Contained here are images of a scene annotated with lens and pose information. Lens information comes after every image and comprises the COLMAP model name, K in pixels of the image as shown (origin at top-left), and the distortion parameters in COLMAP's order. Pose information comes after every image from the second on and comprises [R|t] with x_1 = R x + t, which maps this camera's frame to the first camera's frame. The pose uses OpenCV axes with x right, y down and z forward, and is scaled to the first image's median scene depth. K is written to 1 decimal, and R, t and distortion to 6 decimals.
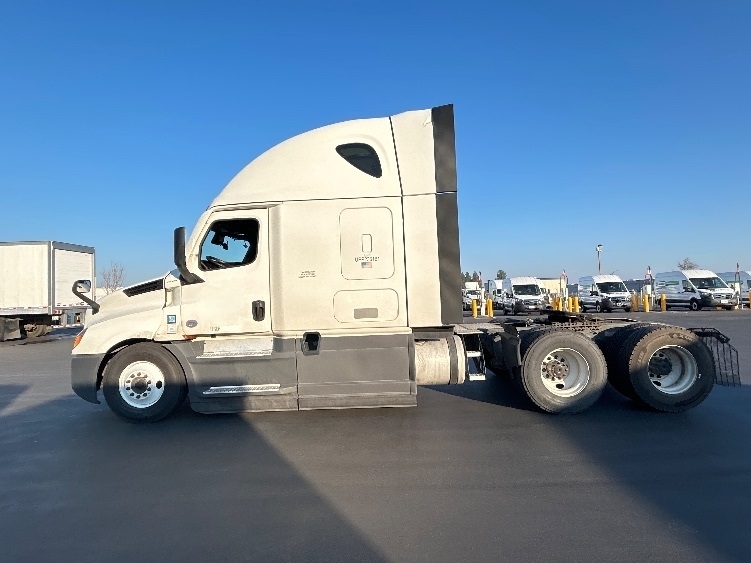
lens RADIAL K [[581.3, 0, 375.5], [0, 581.3, 281.5], [0, 0, 1]] dist [0.008741, -0.000646]
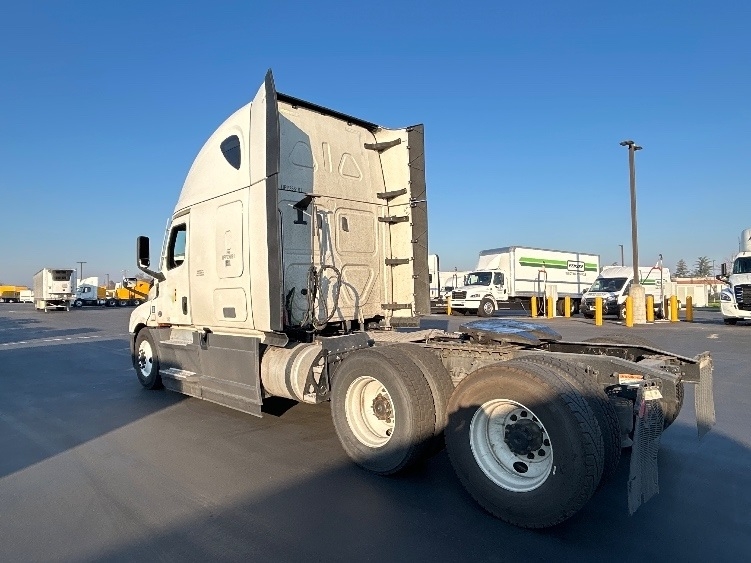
lens RADIAL K [[540.0, 0, 375.5], [0, 540.0, 281.5], [0, 0, 1]] dist [-0.005220, -0.000959]
pose [[0.656955, 0.009021, -0.753876, 0.824132], [0.036022, 0.998411, 0.043338, -0.028010], [0.753069, -0.055627, 0.655586, 0.594013]]
